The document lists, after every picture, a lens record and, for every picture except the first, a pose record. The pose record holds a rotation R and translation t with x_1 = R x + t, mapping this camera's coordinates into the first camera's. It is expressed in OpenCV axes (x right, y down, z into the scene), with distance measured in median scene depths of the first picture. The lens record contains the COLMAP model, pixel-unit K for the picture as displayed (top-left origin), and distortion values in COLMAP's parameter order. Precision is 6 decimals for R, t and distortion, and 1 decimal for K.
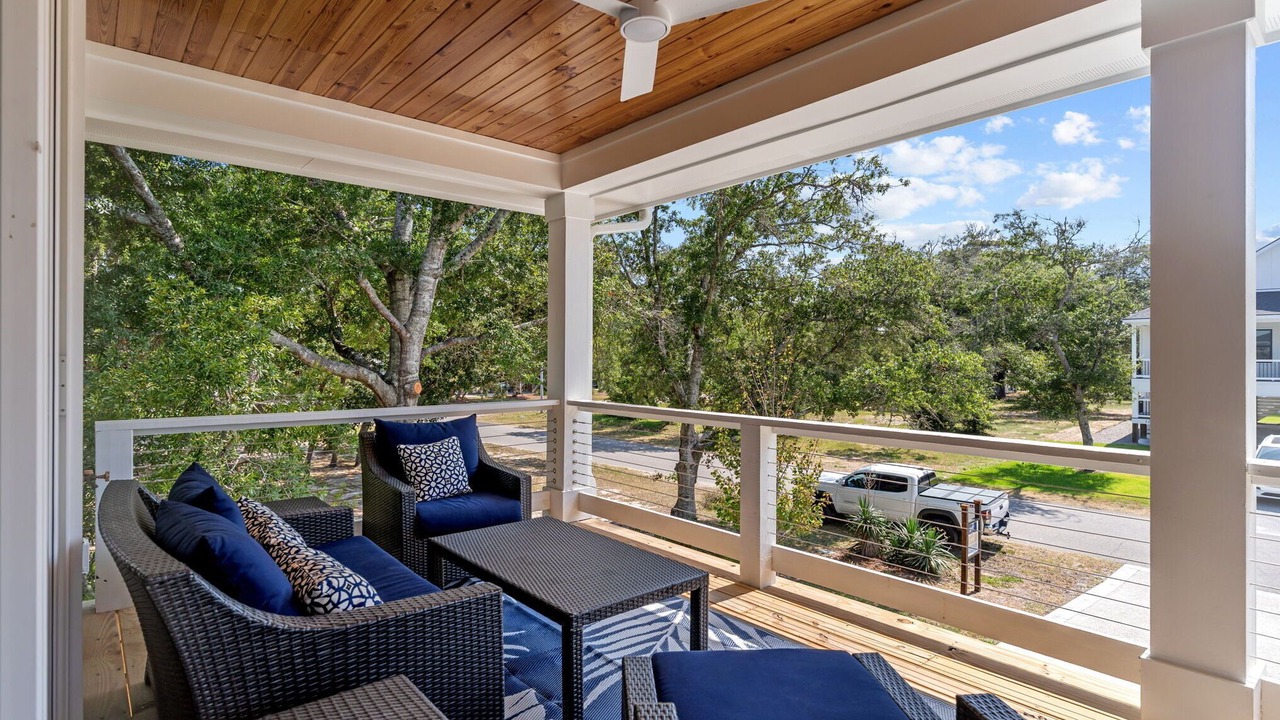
lens RADIAL K [[655.8, 0, 640.0], [0, 655.8, 360.0], [0, 0, 1]] dist [0.000767, 0.000015]
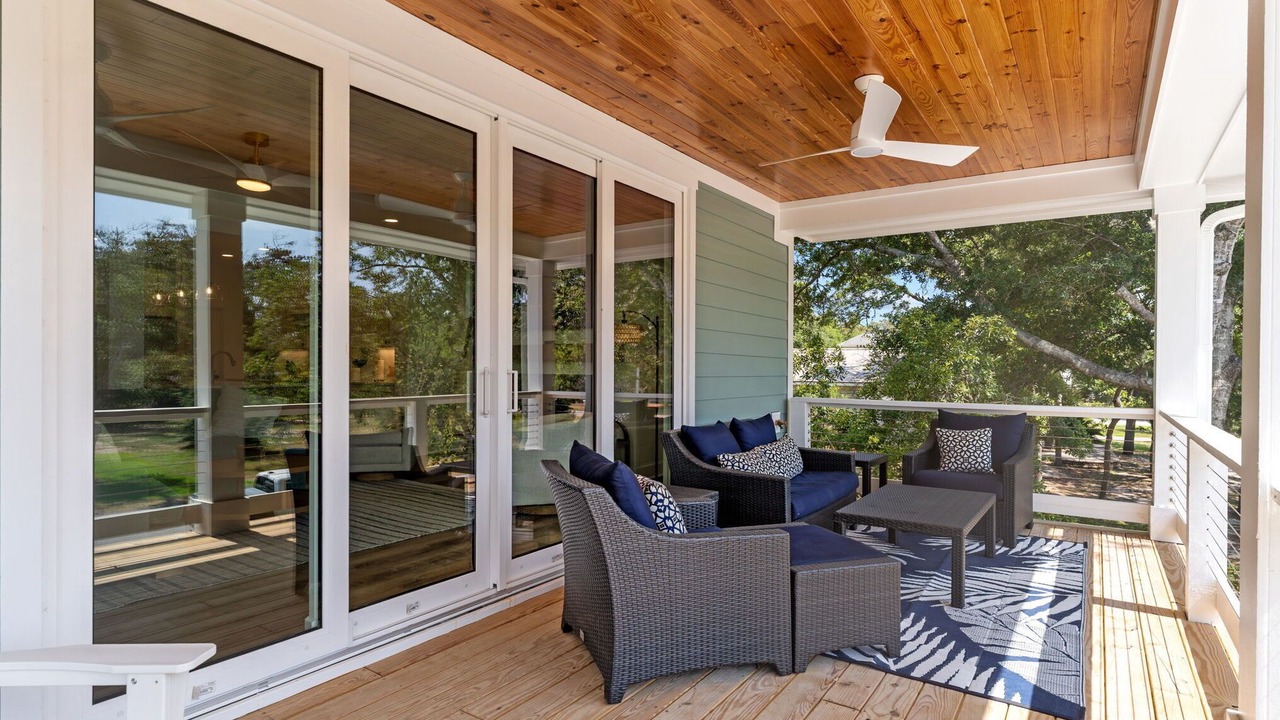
lens RADIAL K [[620.2, 0, 640.0], [0, 620.2, 360.0], [0, 0, 1]] dist [0.013360, 0.000101]
pose [[0.324113, 0.002869, -0.946014, 0.849526], [-0.016881, 0.999854, -0.002751, 0.002854], [0.945868, 0.016861, 0.324115, -0.008198]]
